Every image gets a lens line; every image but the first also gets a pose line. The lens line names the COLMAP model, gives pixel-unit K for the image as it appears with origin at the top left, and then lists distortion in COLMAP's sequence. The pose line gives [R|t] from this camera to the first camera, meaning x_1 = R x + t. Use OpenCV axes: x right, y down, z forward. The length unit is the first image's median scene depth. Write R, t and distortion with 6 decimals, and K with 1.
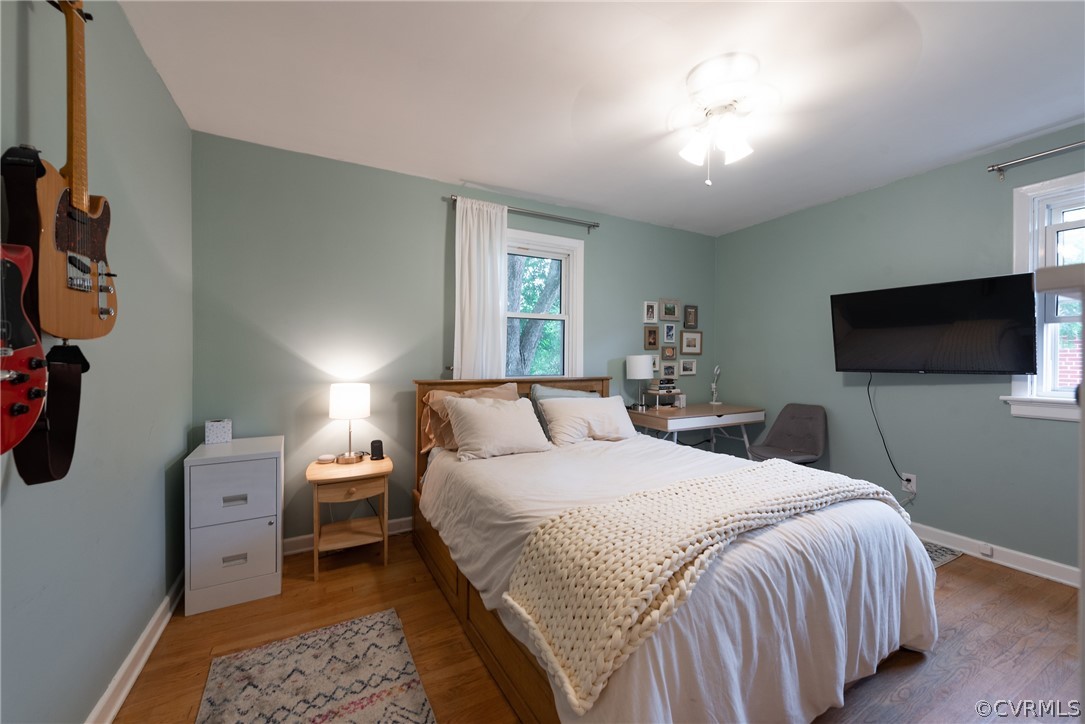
lens RADIAL K [[420.5, 0, 542.5], [0, 420.5, 362.0], [0, 0, 1]] dist [0.008492, -0.000094]
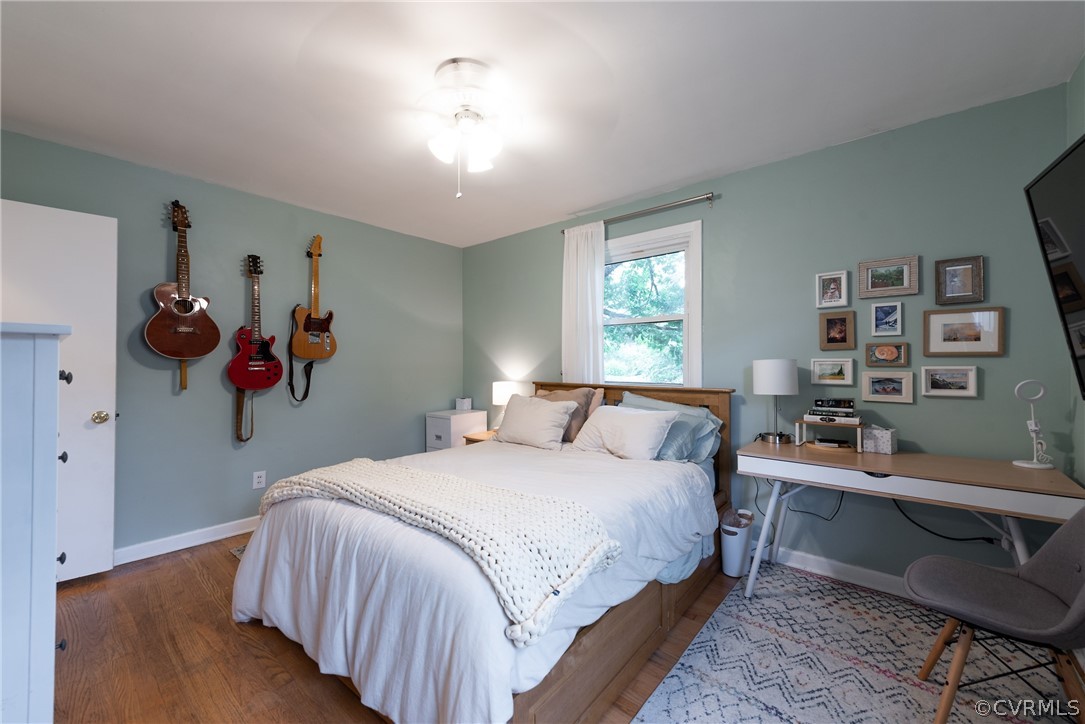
lens RADIAL K [[420.5, 0, 542.5], [0, 420.5, 362.0], [0, 0, 1]] dist [0.008492, -0.000094]
pose [[0.374985, -0.007930, -0.926997, 0.661579], [-0.008197, 0.999896, -0.011870, -0.001150], [0.926995, 0.012050, 0.374881, 0.372301]]
